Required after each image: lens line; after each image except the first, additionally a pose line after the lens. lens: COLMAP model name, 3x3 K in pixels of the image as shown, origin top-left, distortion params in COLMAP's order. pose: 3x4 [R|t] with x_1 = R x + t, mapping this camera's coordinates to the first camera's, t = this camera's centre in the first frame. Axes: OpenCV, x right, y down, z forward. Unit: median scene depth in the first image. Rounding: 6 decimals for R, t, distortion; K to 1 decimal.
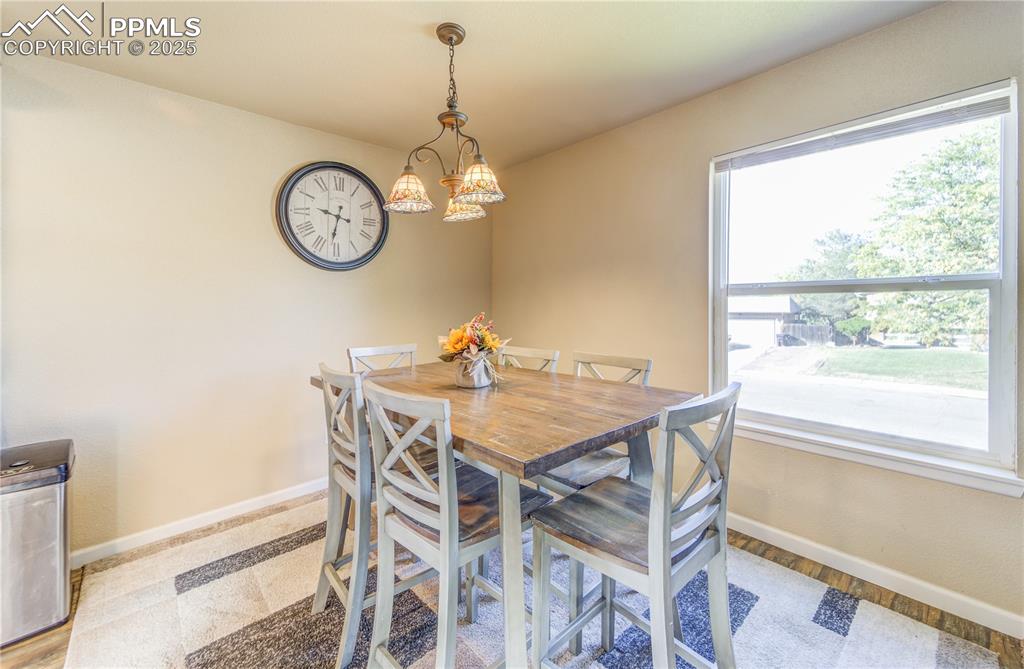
lens RADIAL K [[413.8, 0, 512.9], [0, 413.8, 305.1], [0, 0, 1]] dist [0.008481, -0.000066]
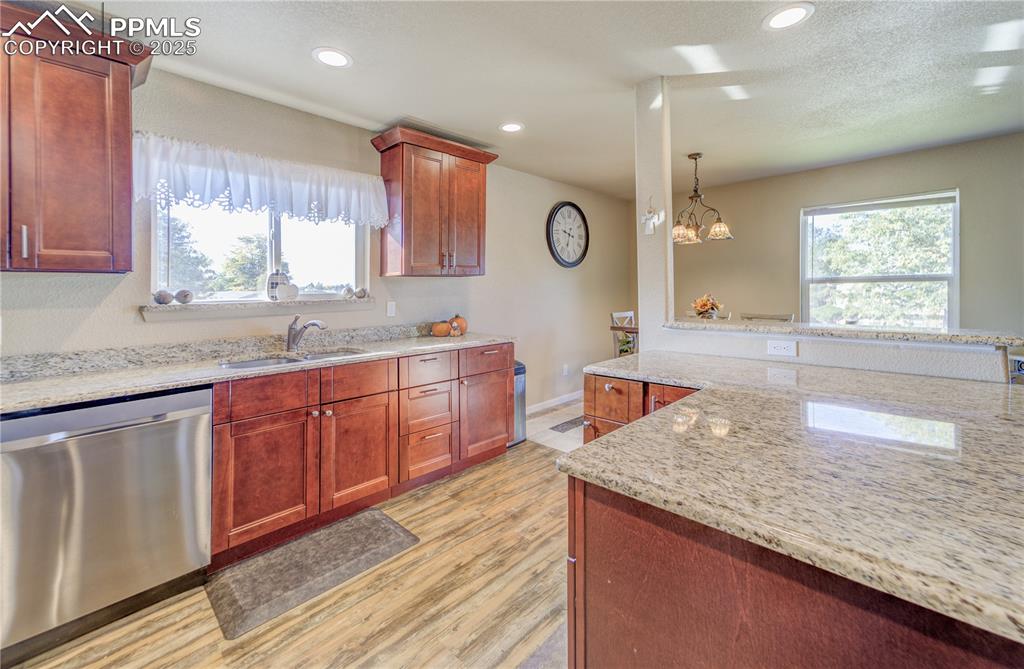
lens RADIAL K [[417.4, 0, 524.2], [0, 417.4, 289.4], [0, 0, 1]] dist [0.017162, 0.000468]
pose [[0.997188, 0.003725, 0.074854, -0.107525], [-0.003092, 0.999958, -0.008572, 0.002307], [-0.074883, 0.008316, 0.997158, -0.091186]]
